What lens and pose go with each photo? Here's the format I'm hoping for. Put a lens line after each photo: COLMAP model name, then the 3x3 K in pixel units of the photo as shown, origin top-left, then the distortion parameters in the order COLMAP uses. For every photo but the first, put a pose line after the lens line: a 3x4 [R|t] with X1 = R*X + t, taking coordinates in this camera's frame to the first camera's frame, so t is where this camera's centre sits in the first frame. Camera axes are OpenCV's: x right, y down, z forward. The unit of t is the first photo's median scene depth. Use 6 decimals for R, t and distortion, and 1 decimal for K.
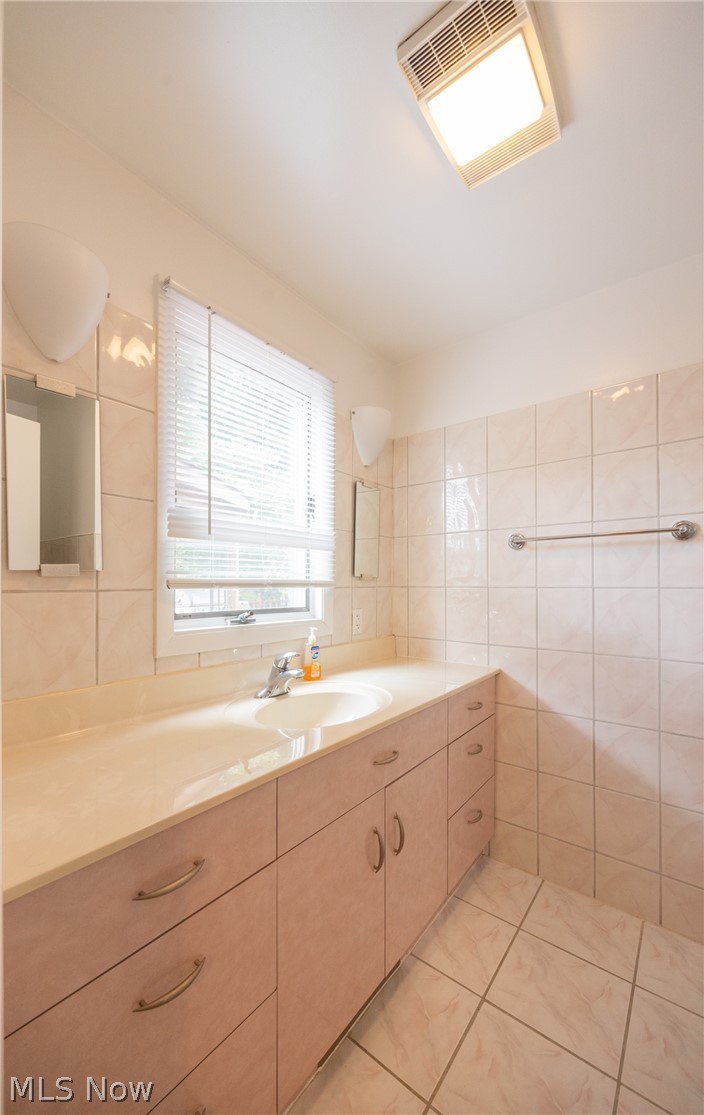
lens RADIAL K [[437.0, 0, 334.2], [0, 437.0, 583.4], [0, 0, 1]] dist [0.000611, -0.000117]
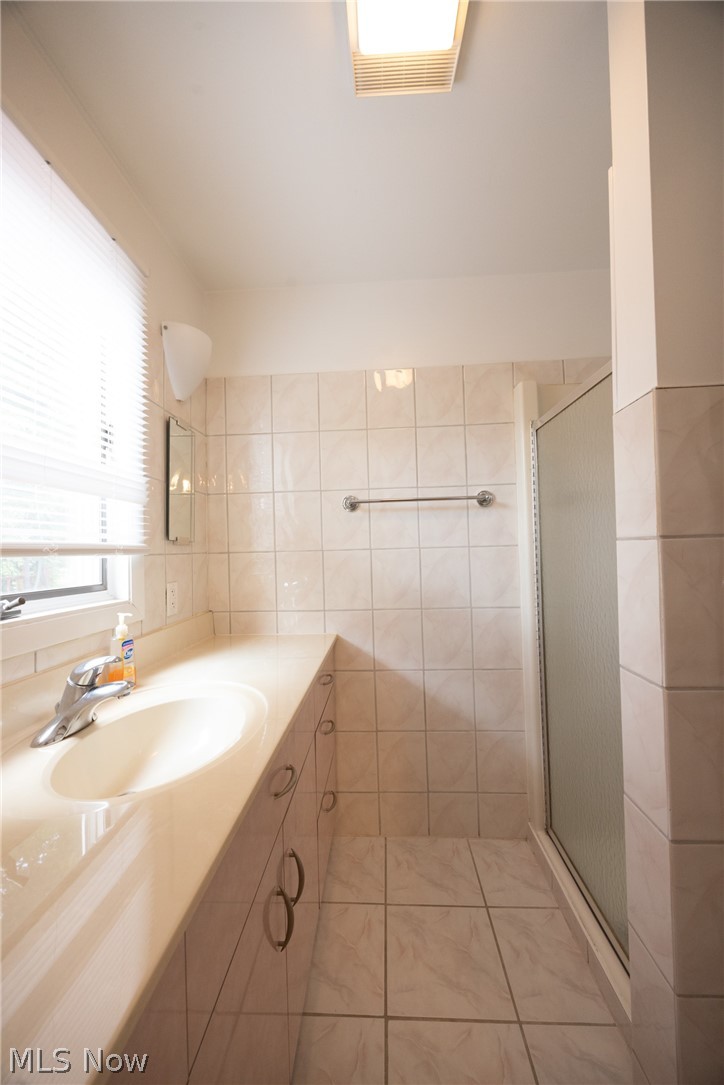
lens RADIAL K [[412.3, 0, 362.0], [0, 412.3, 542.5], [0, 0, 1]] dist [-0.004029, -0.000315]
pose [[0.802638, -0.008887, 0.596401, -0.132038], [0.023150, 0.999600, -0.016259, 0.009393], [-0.596017, 0.026857, 0.802522, 0.256923]]
